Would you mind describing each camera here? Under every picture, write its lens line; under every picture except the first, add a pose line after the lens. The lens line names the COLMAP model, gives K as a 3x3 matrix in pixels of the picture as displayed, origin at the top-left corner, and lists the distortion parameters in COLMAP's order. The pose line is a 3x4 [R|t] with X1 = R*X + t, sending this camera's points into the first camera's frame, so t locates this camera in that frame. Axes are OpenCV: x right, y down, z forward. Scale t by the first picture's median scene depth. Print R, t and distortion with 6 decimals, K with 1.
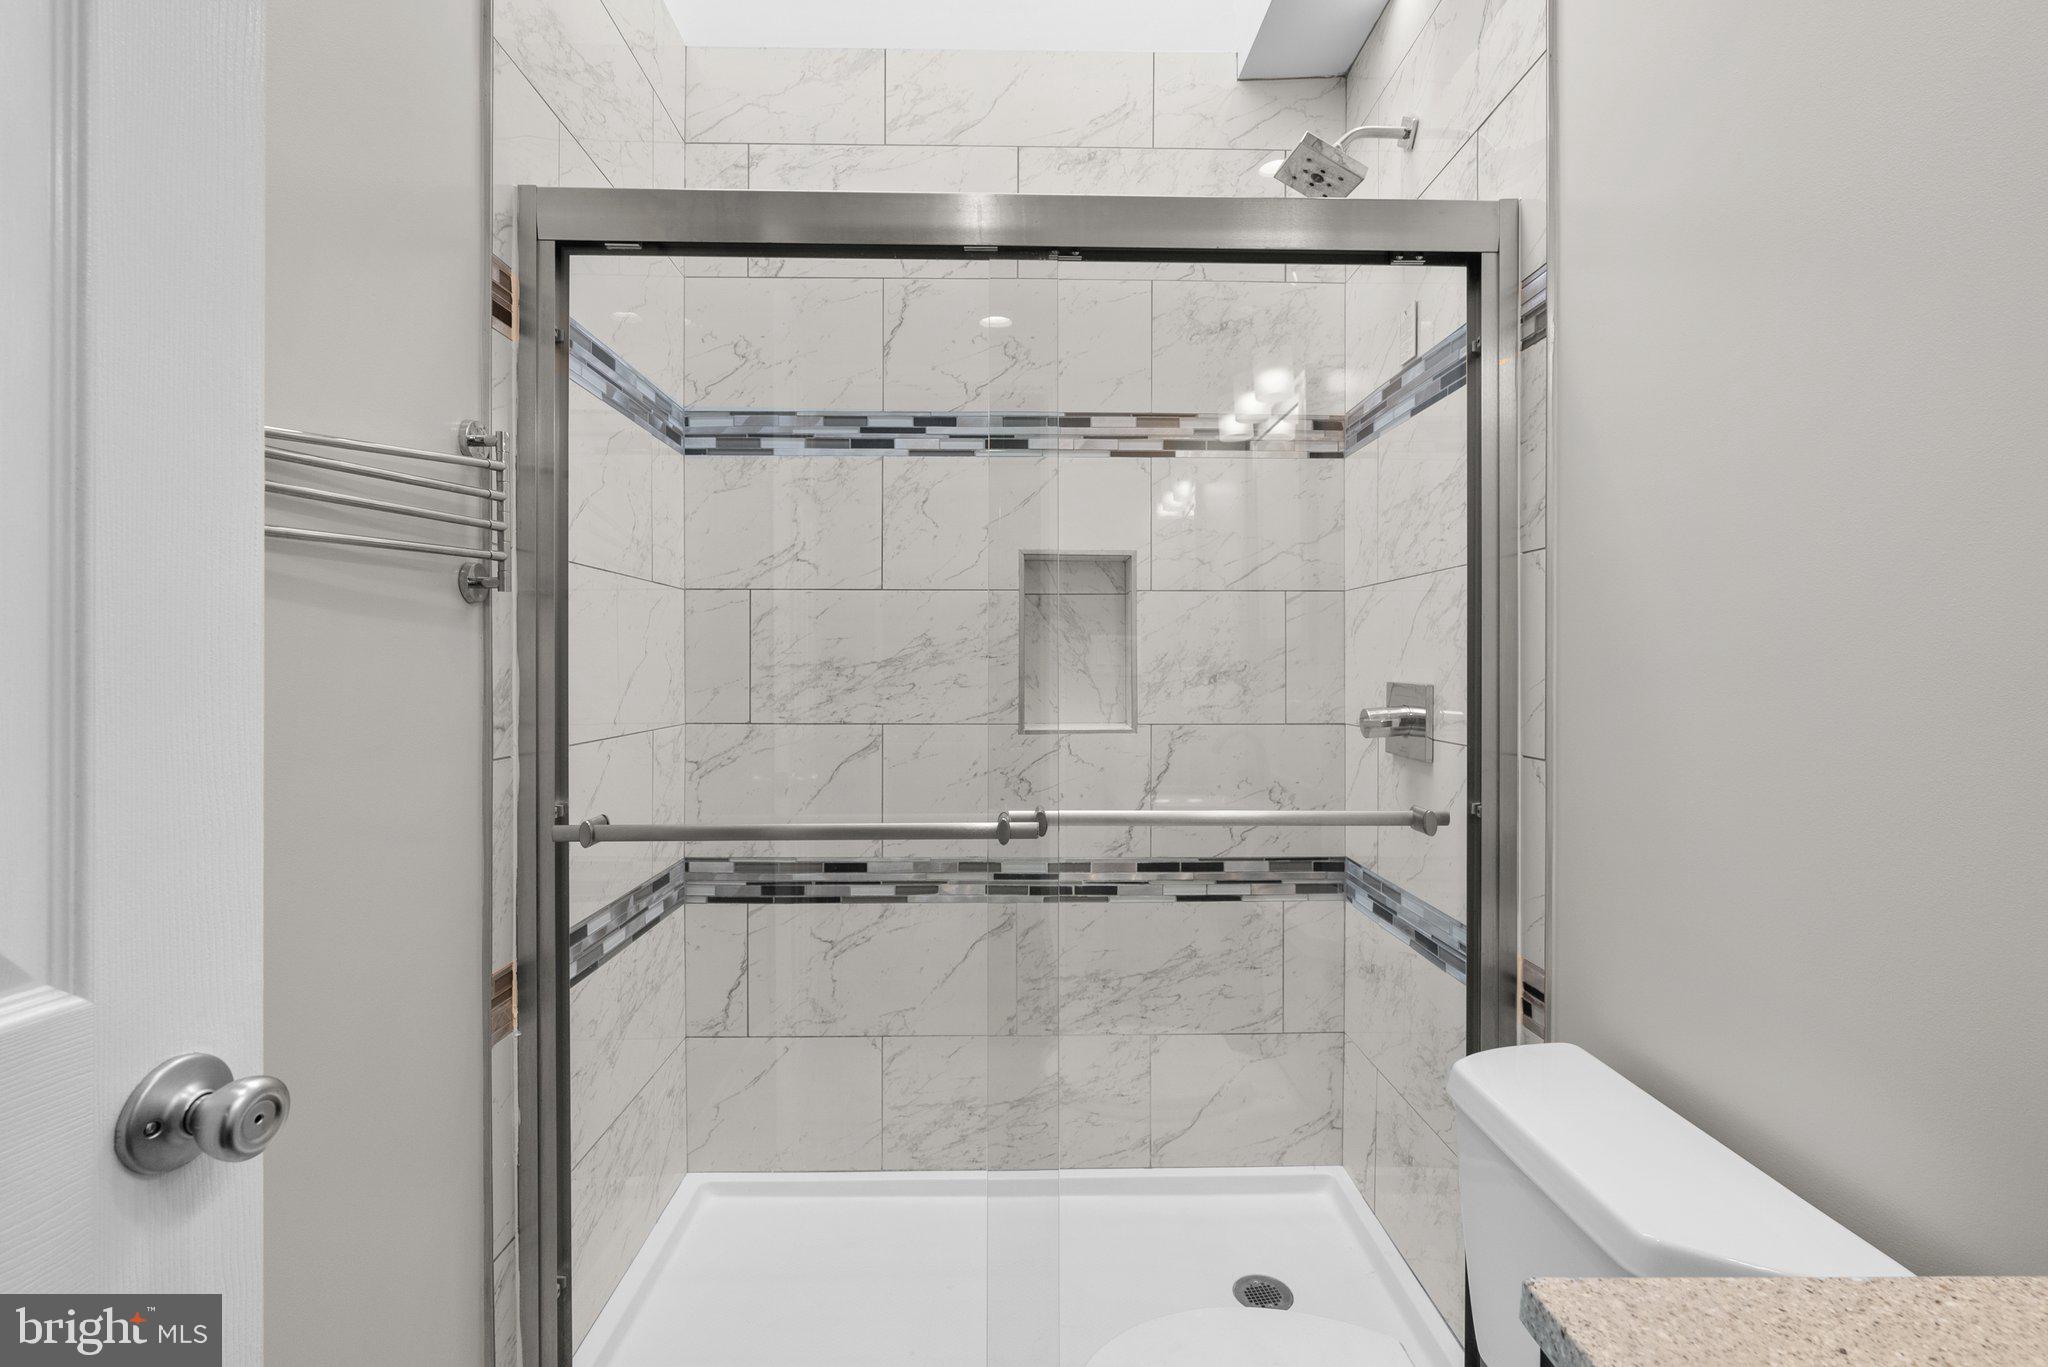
lens RADIAL K [[941.3, 0, 1022.0], [0, 941.3, 678.2], [0, 0, 1]] dist [-0.006646, 0.003585]
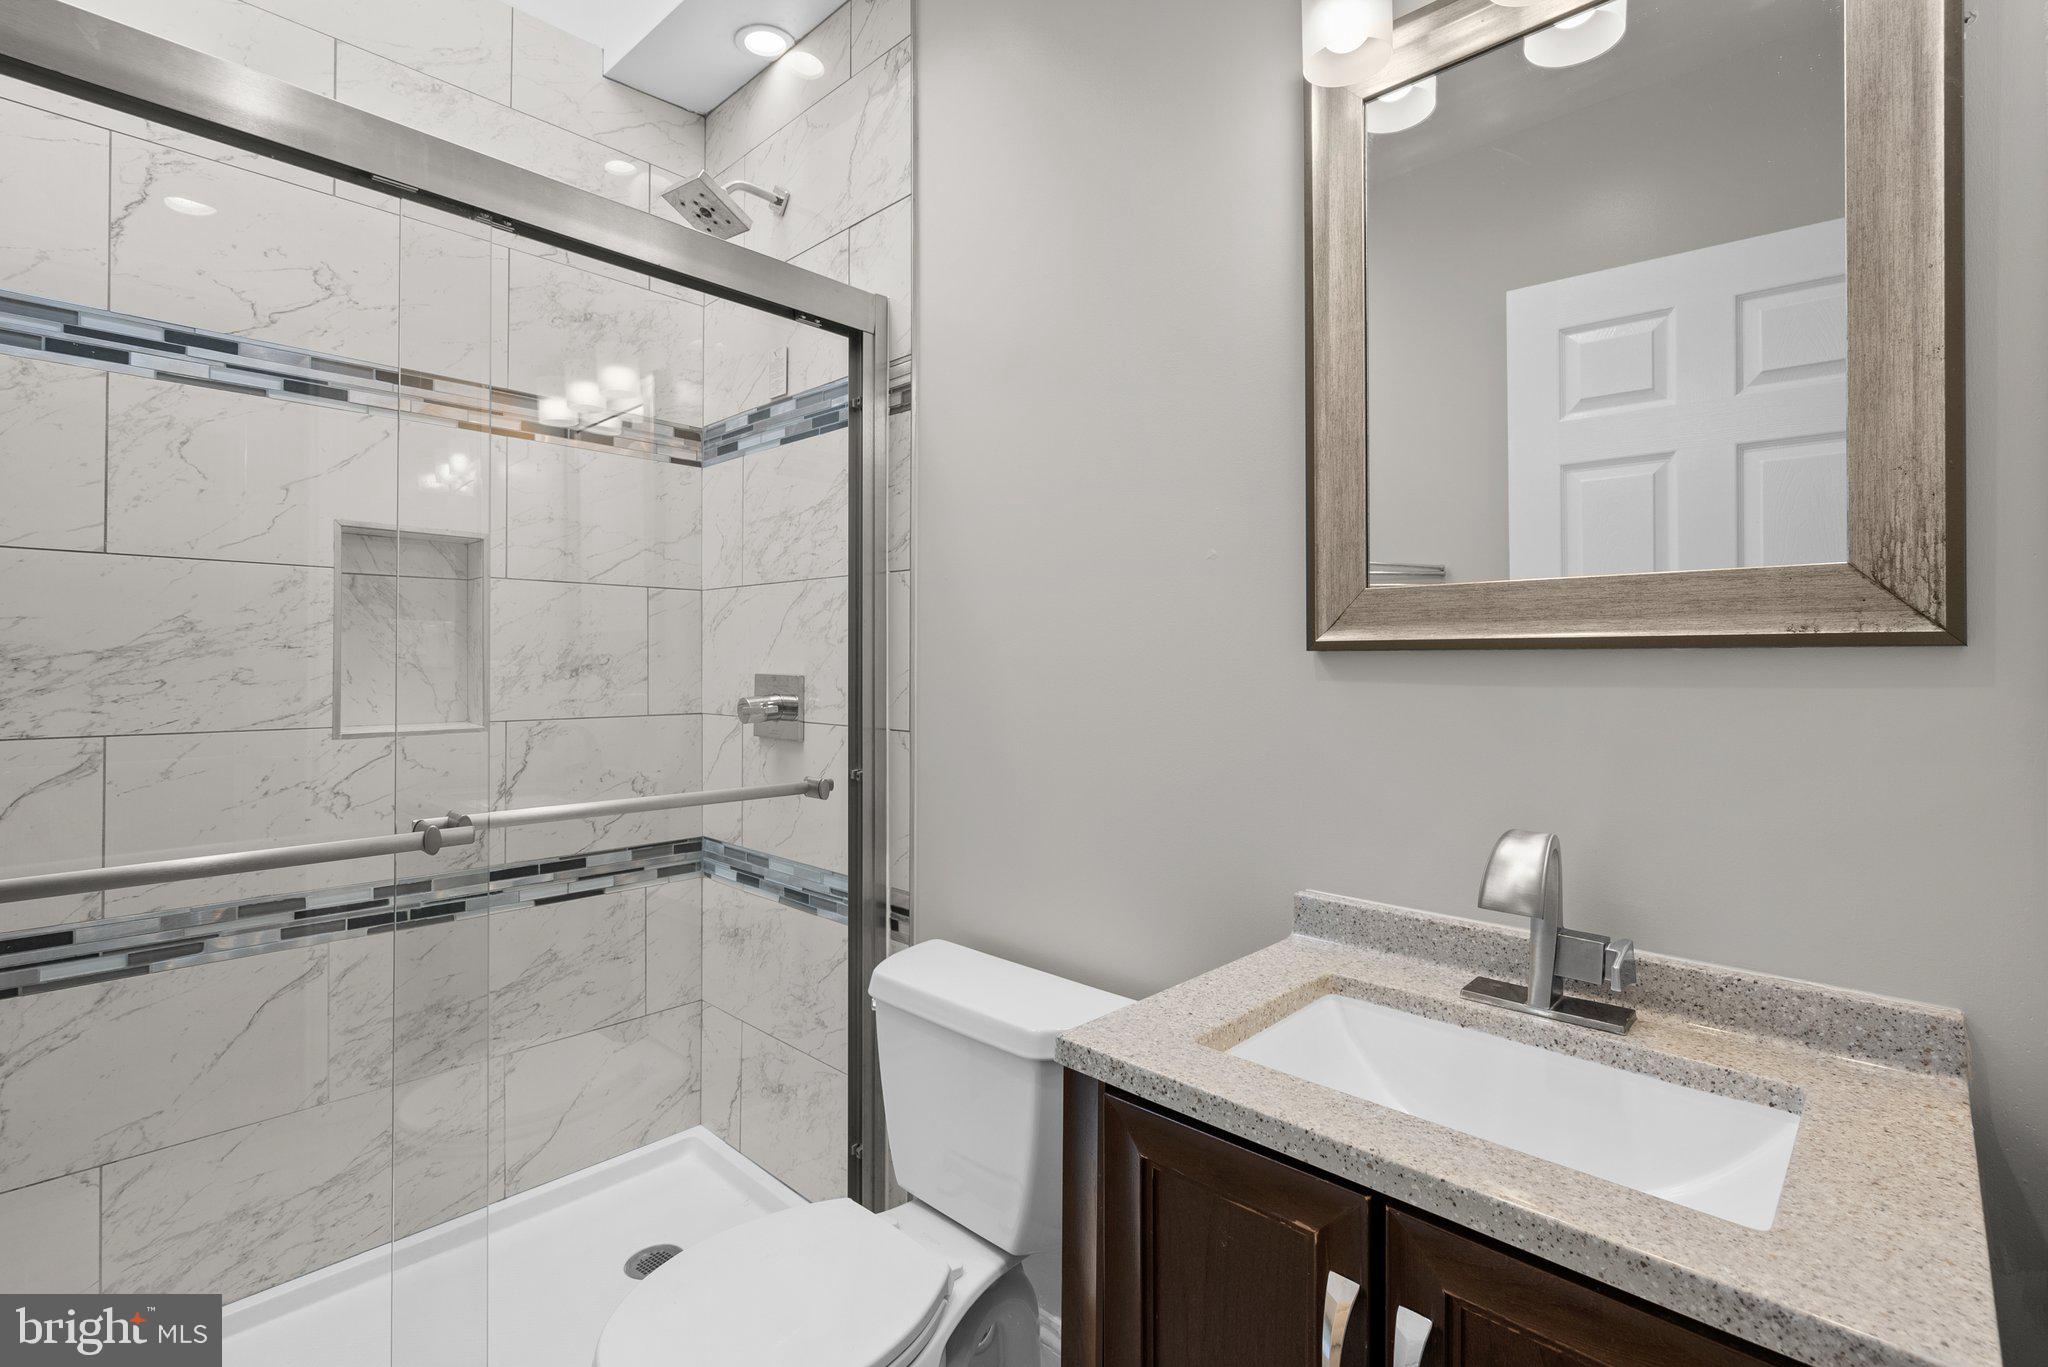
lens RADIAL K [[941.3, 0, 1030.2], [0, 941.3, 666.3], [0, 0, 1]] dist [-0.006646, 0.003585]
pose [[0.700554, -0.001331, 0.713598, -0.166262], [0.006205, 0.999972, -0.004226, 0.001831], [-0.713573, 0.007388, 0.700542, -0.026098]]
